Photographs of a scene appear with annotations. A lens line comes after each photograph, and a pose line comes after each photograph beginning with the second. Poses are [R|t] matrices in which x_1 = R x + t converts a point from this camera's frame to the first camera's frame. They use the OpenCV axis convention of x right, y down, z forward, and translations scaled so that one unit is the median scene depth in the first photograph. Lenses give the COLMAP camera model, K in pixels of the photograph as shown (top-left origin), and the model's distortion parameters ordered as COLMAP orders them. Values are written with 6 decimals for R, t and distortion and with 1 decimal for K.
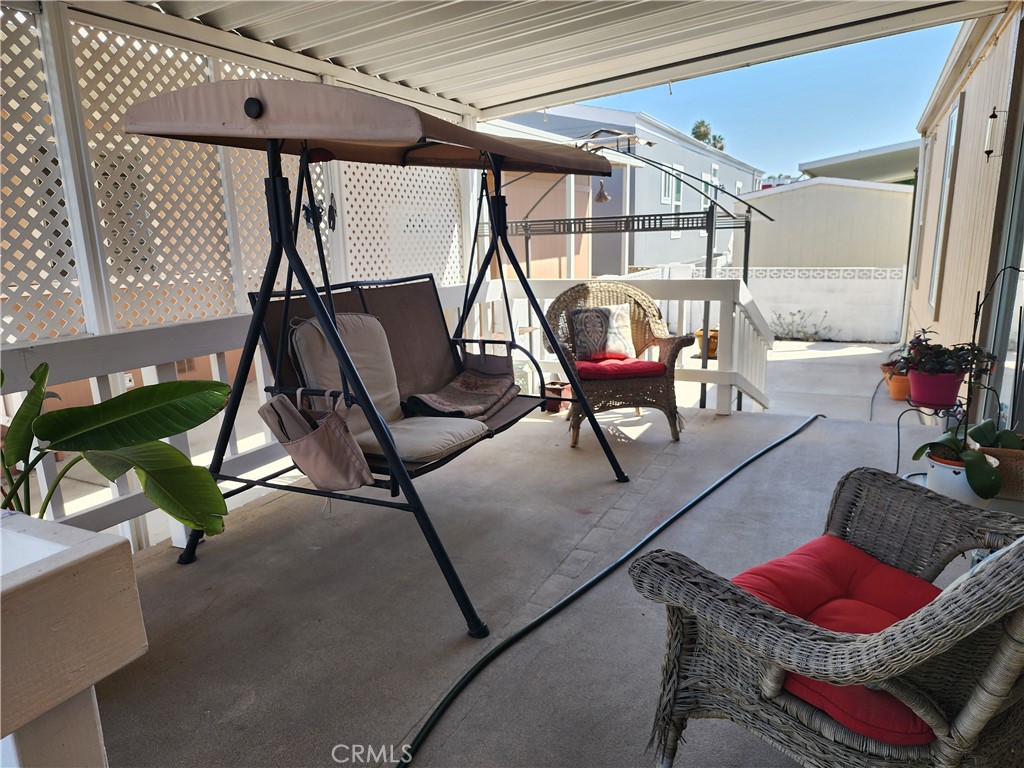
lens RADIAL K [[702.7, 0, 504.0], [0, 702.7, 400.3], [0, 0, 1]] dist [0.036349, -0.038843]
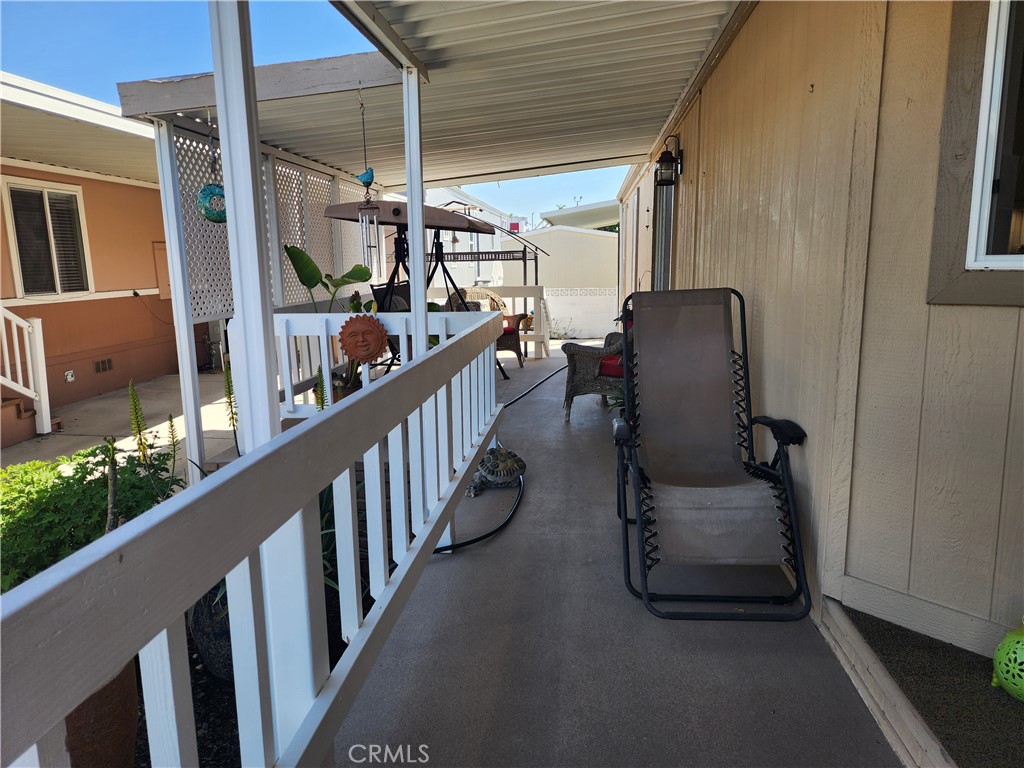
lens RADIAL K [[702.7, 0, 513.7], [0, 702.7, 384.8], [0, 0, 1]] dist [0.036349, -0.038843]
pose [[0.934504, -0.050984, 0.352281, -0.319414], [0.073377, 0.996025, -0.050500, 0.140290], [-0.348306, 0.073042, 0.934531, -0.554246]]
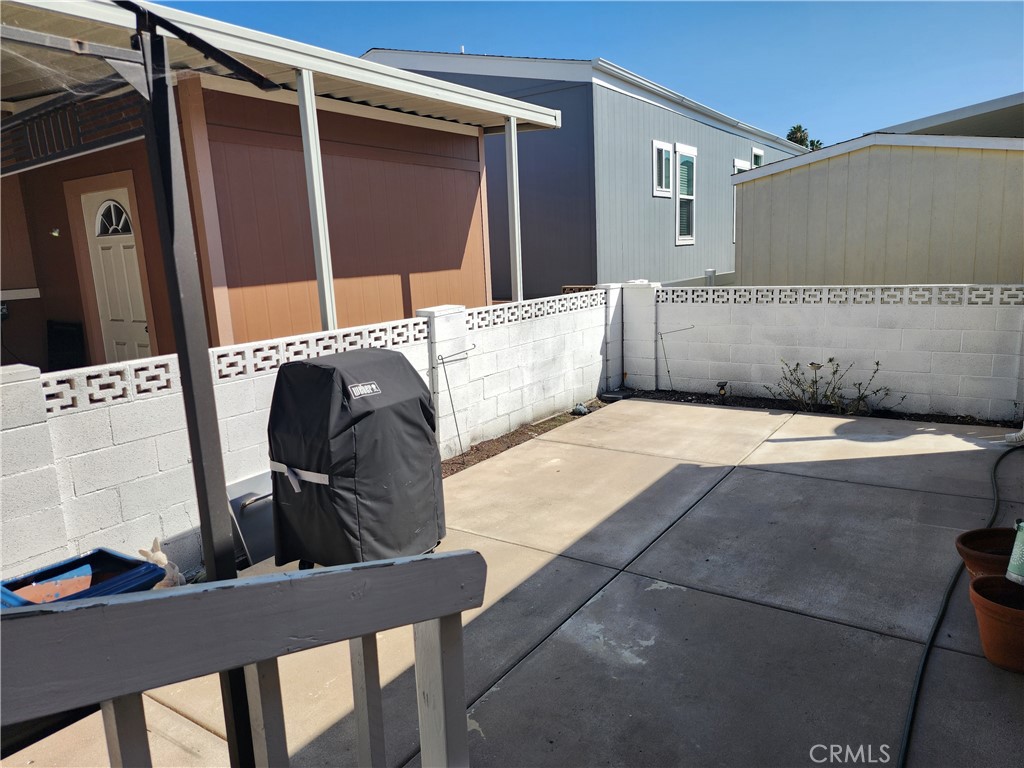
lens RADIAL K [[702.7, 0, 478.1], [0, 702.7, 381.6], [0, 0, 1]] dist [0.036349, -0.038843]
pose [[0.987836, 0.008811, -0.155247, 0.447707], [-0.015976, 0.998861, -0.044970, -0.155771], [0.154674, 0.046903, 0.986852, 0.772095]]
